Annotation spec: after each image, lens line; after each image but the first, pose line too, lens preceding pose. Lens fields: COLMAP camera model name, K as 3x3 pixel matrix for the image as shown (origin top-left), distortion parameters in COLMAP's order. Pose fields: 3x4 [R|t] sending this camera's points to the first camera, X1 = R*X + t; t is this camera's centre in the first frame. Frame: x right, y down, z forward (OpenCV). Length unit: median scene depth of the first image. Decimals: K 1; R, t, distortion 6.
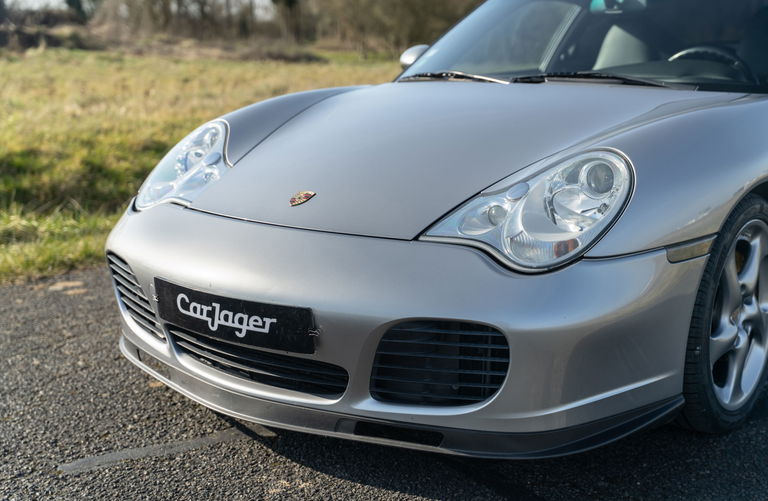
lens RADIAL K [[1031.1, 0, 384.0], [0, 1031.1, 250.5], [0, 0, 1]] dist [0.026068, 0.979789]
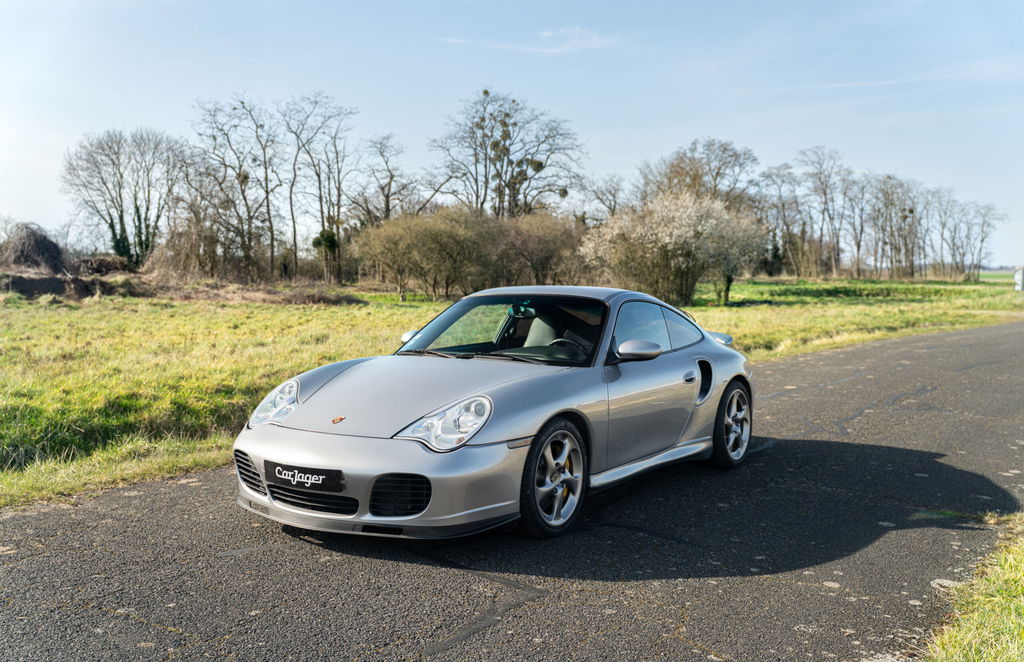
lens RADIAL K [[1046.5, 0, 511.2], [0, 1046.5, 323.8], [0, 0, 1]] dist [-0.004477, -0.006423]
pose [[0.996653, 0.001261, 0.081736, 0.096011], [0.011528, 0.987720, -0.155807, 0.091220], [-0.080929, 0.156228, 0.984400, -1.140032]]
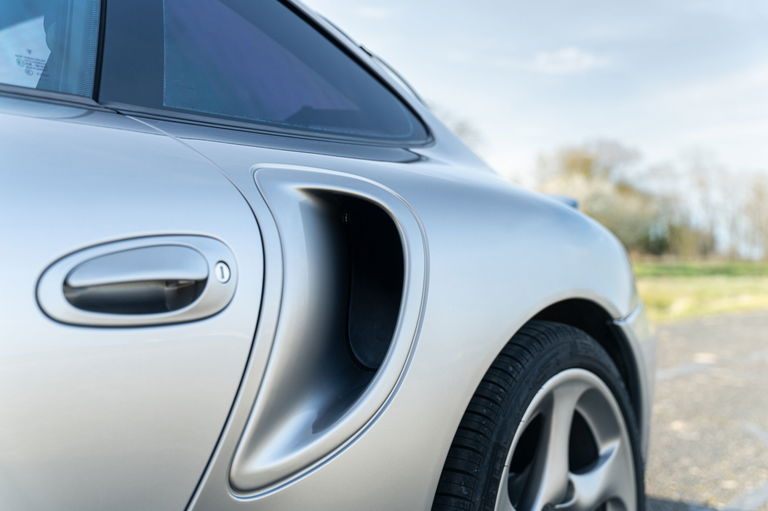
lens RADIAL K [[855.7, 0, 384.0], [0, 855.7, 255.5], [0, 0, 1]] dist [0.011830, 0.014086]
pose [[0.999645, 0.019111, 0.018562, 0.870369], [-0.014902, 0.978642, -0.205029, -0.144394], [-0.022084, 0.204680, 0.978580, 1.296523]]
